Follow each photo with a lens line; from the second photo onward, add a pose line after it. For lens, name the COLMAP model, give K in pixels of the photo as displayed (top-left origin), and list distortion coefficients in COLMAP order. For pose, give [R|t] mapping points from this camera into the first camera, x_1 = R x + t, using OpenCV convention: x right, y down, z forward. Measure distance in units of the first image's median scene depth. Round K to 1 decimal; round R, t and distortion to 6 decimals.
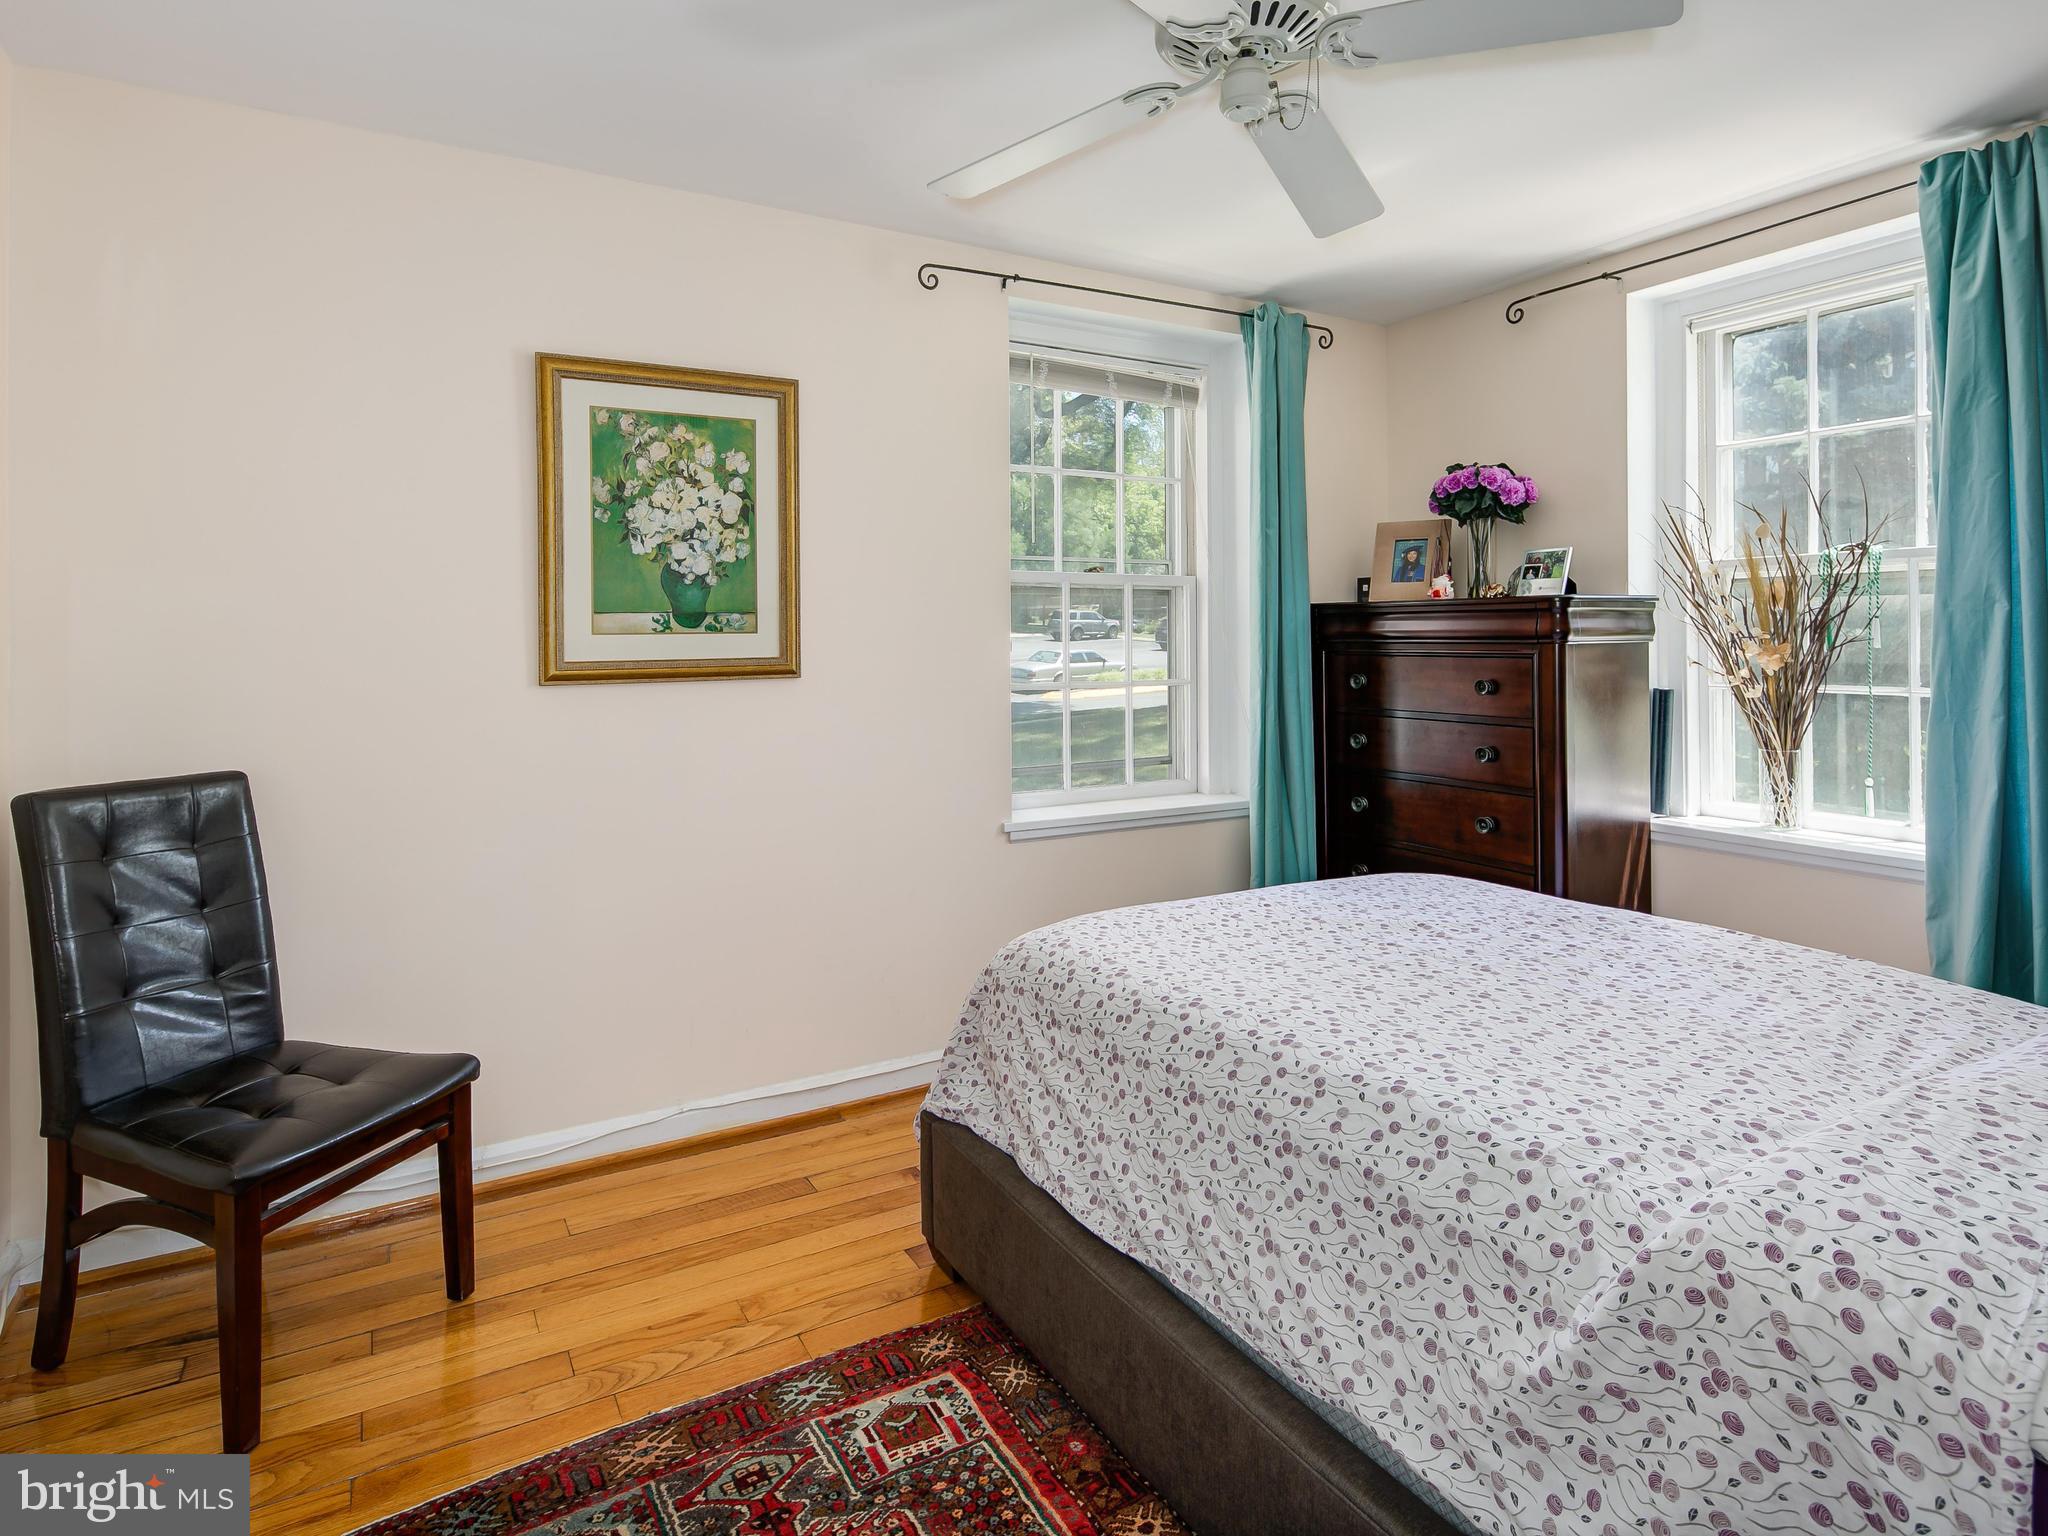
lens RADIAL K [[1148.3, 0, 1017.7], [0, 1148.3, 674.3], [0, 0, 1]] dist [0.003741, -0.000566]
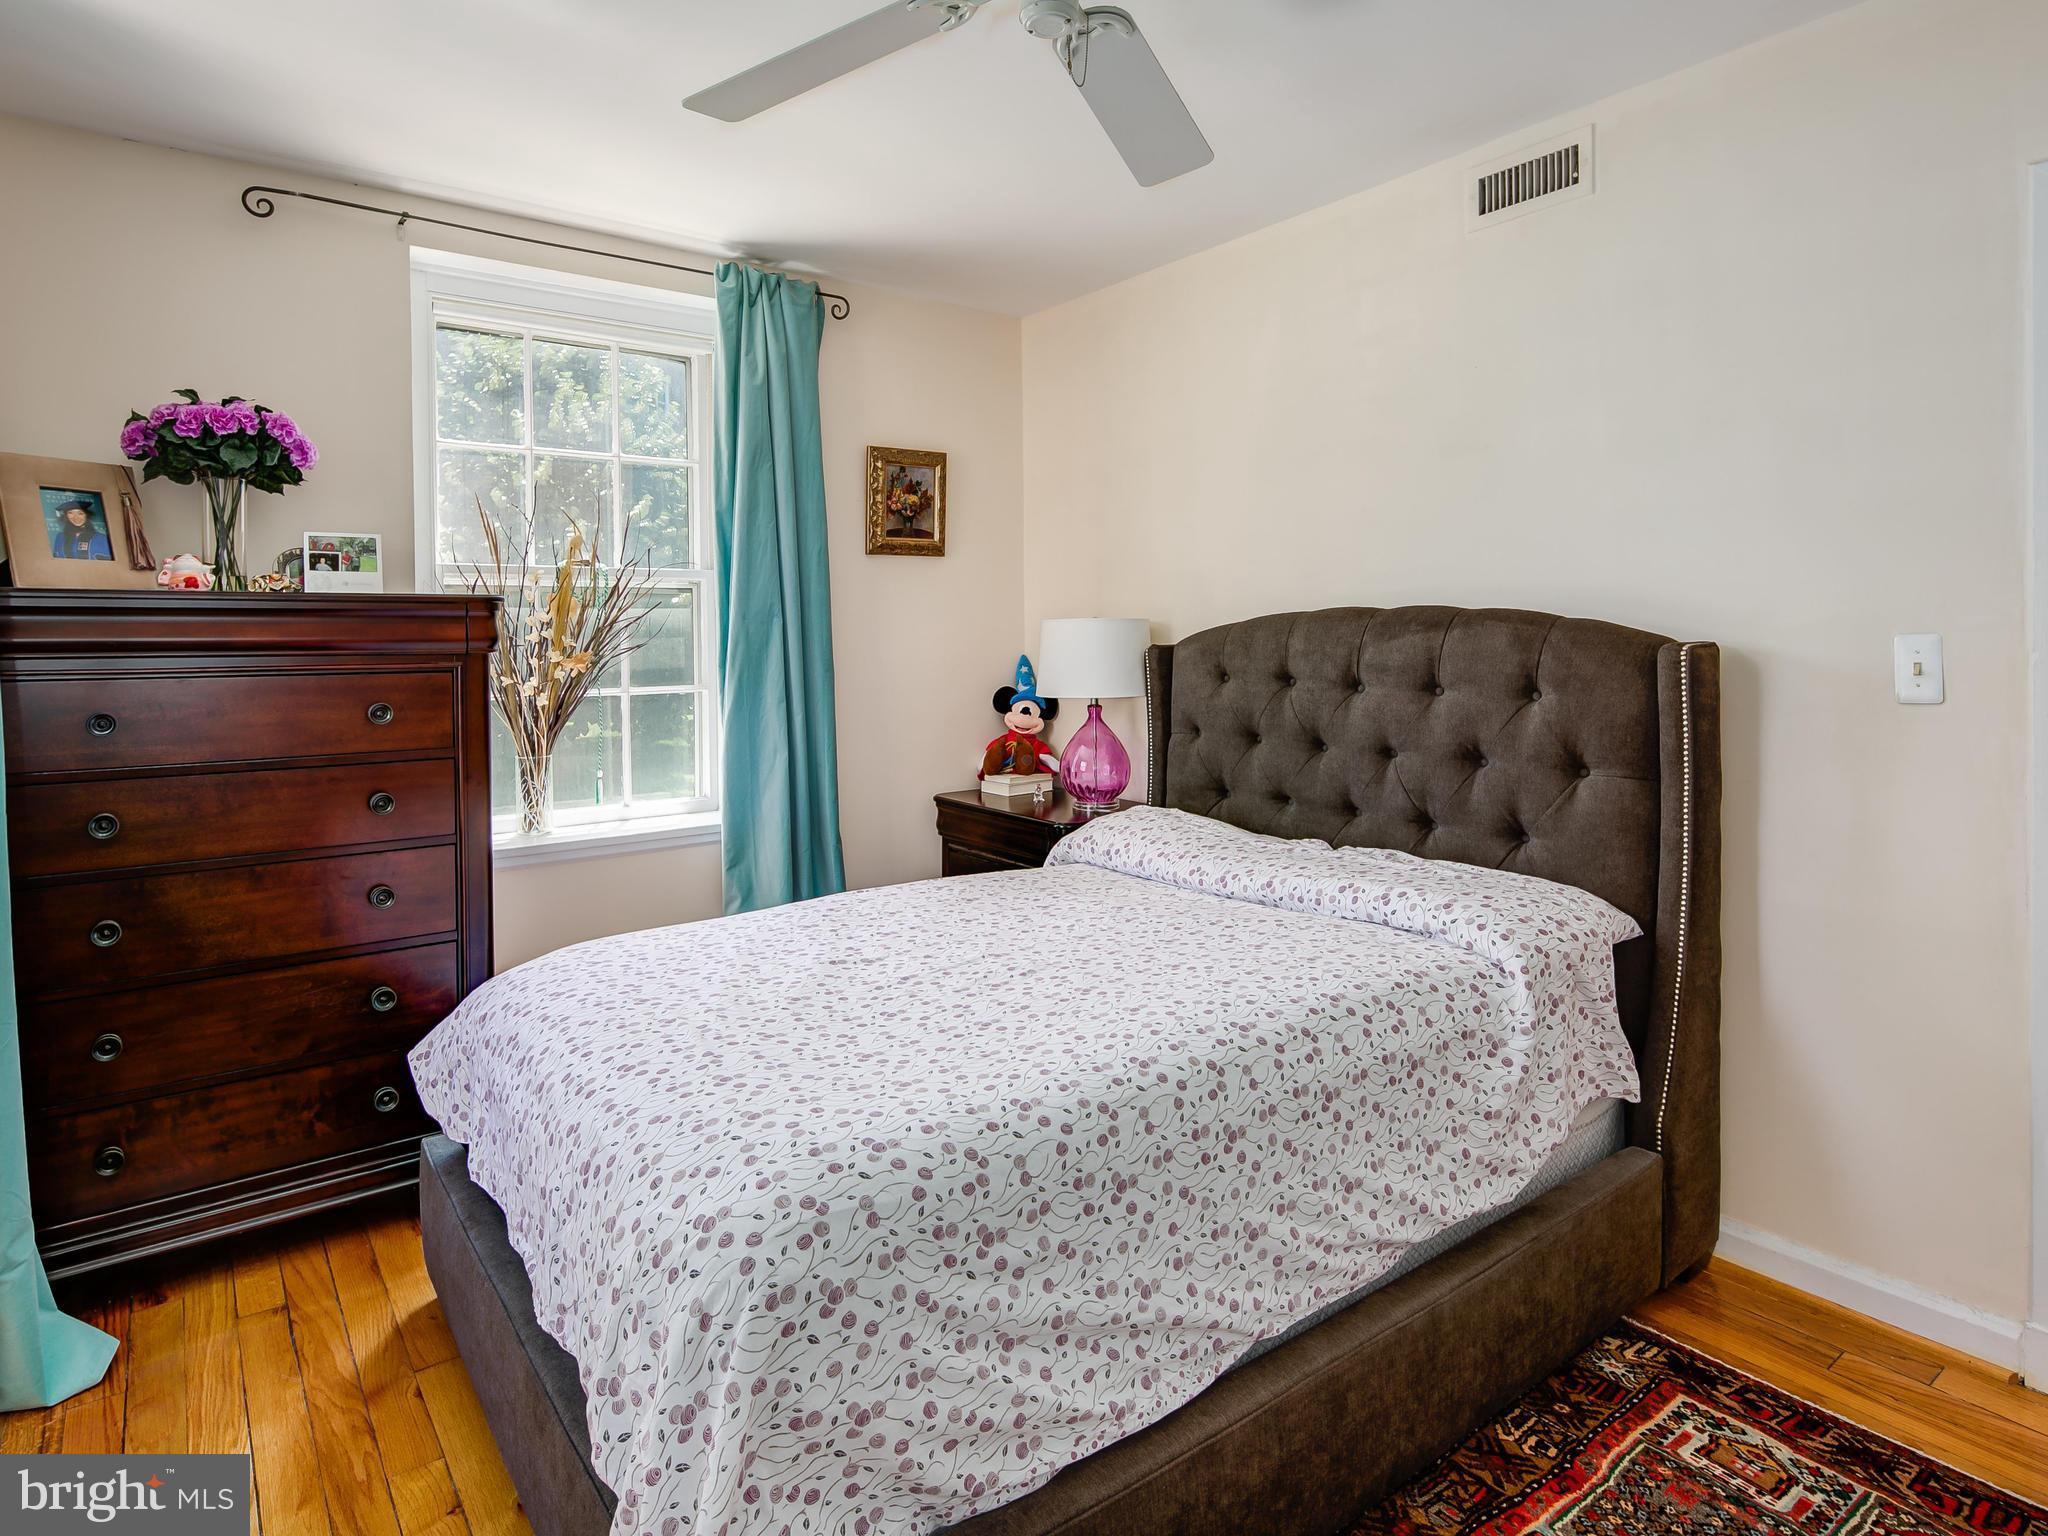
lens RADIAL K [[1148.3, 0, 1017.7], [0, 1148.3, 674.3], [0, 0, 1]] dist [0.003741, -0.000566]
pose [[-0.139034, -0.025713, 0.989954, -0.571440], [0.044098, 0.998510, 0.032128, -0.029484], [-0.989305, 0.048122, -0.137693, 1.015368]]
